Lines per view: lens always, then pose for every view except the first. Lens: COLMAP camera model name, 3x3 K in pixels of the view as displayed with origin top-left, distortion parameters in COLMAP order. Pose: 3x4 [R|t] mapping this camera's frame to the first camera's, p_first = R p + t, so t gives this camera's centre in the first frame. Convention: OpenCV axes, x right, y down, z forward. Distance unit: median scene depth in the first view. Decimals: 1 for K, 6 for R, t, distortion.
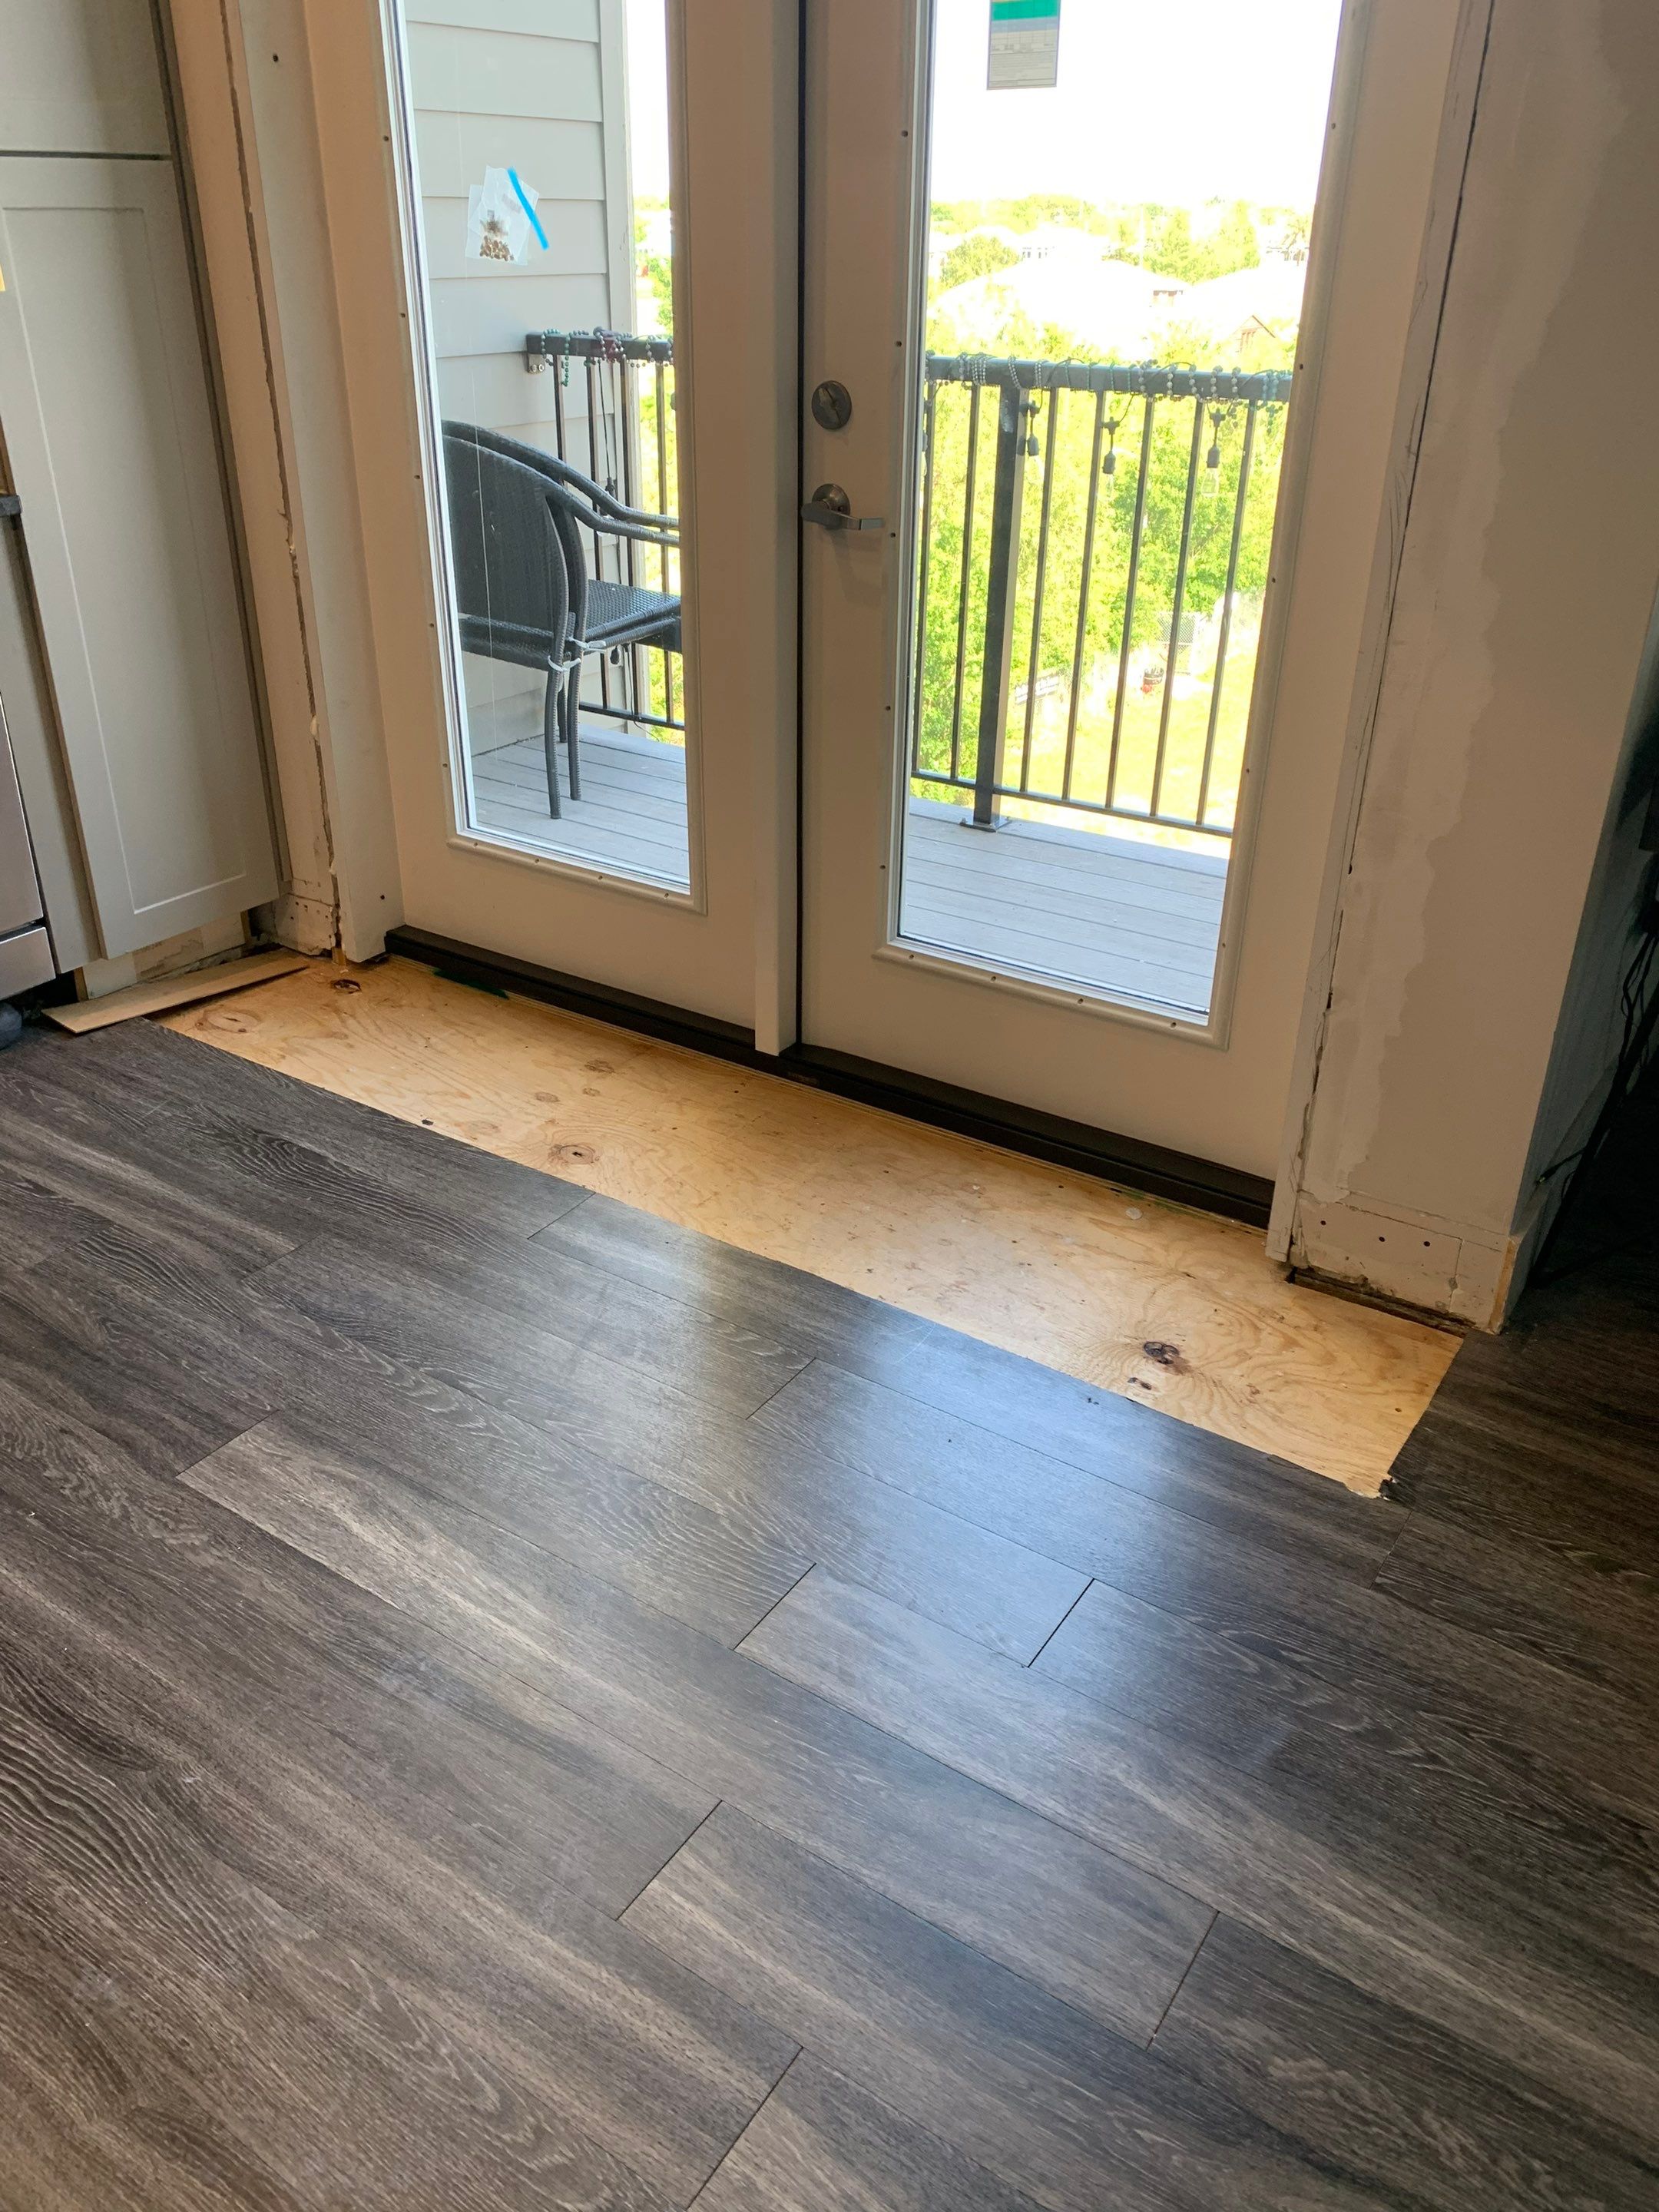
lens RADIAL K [[1674.8, 0, 808.6], [0, 1674.8, 1077.8], [0, 0, 1]] dist [0.034617, -0.030638]
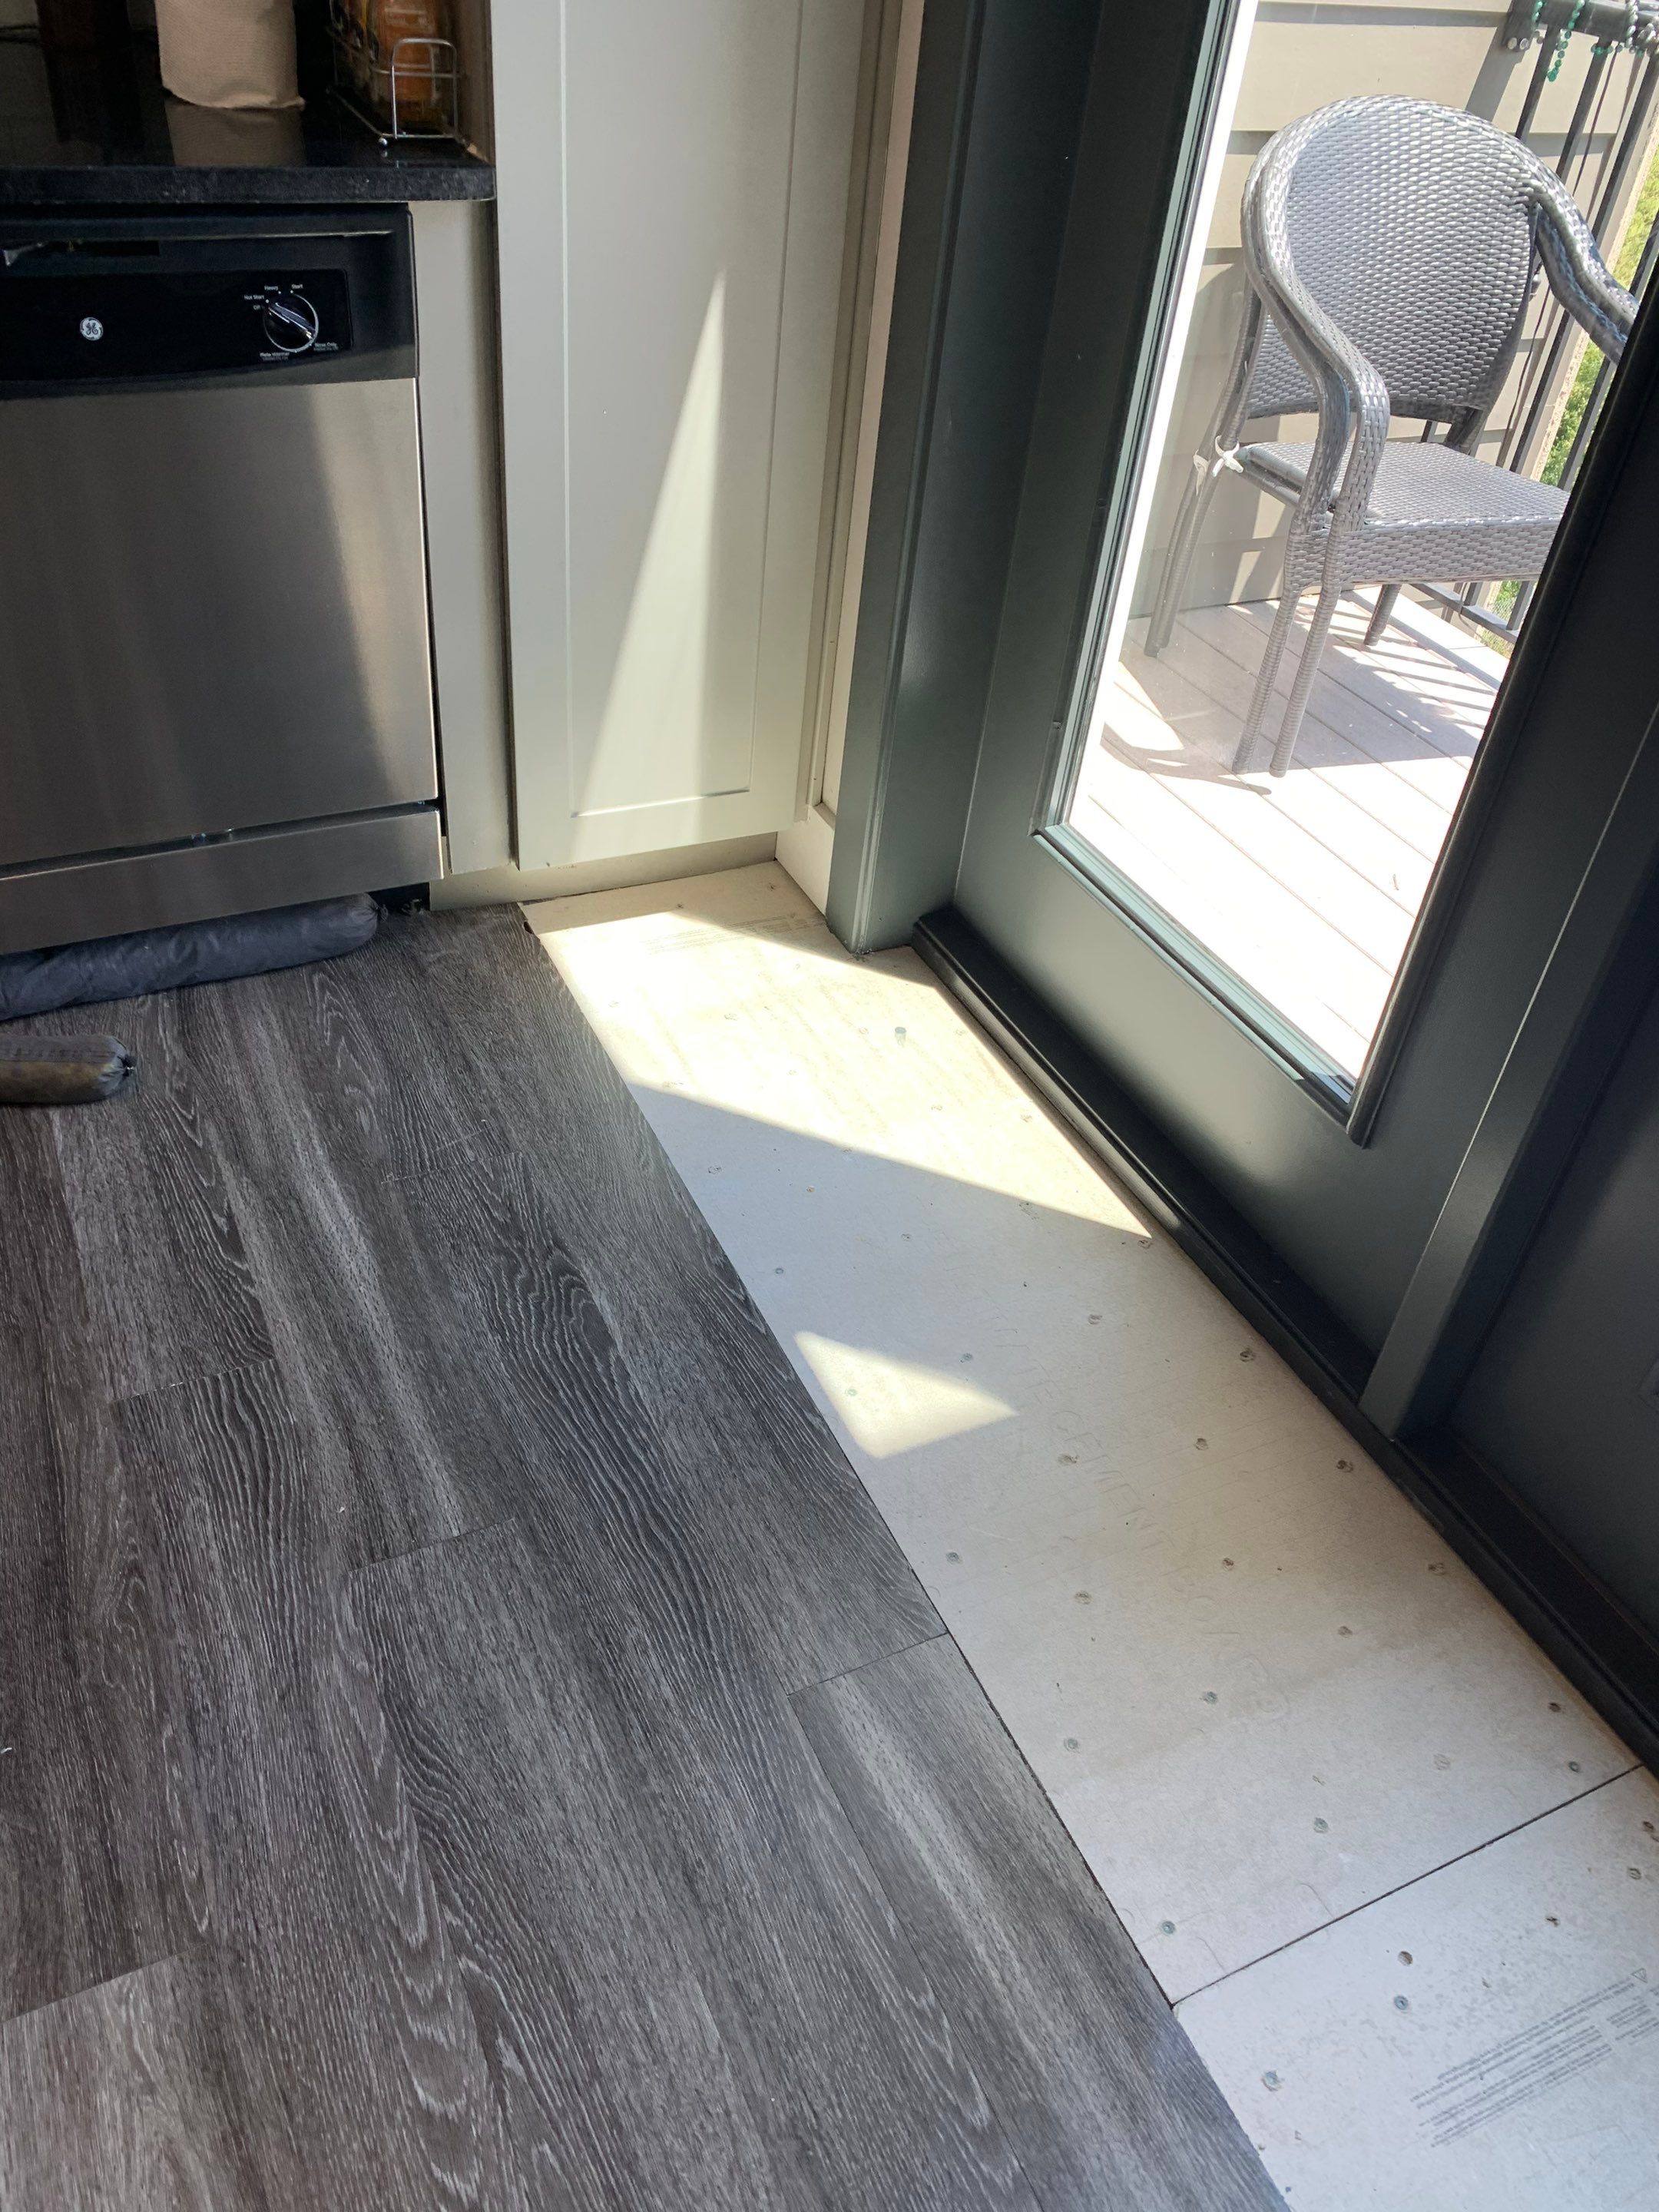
lens RADIAL K [[1674.8, 0, 815.2], [0, 1674.8, 1074.4], [0, 0, 1]] dist [0.034617, -0.030638]
pose [[0.860176, 0.363486, -0.357735, -0.027551], [-0.297128, 0.927281, 0.227740, -0.200776], [0.414501, -0.089603, 0.905627, 0.432170]]
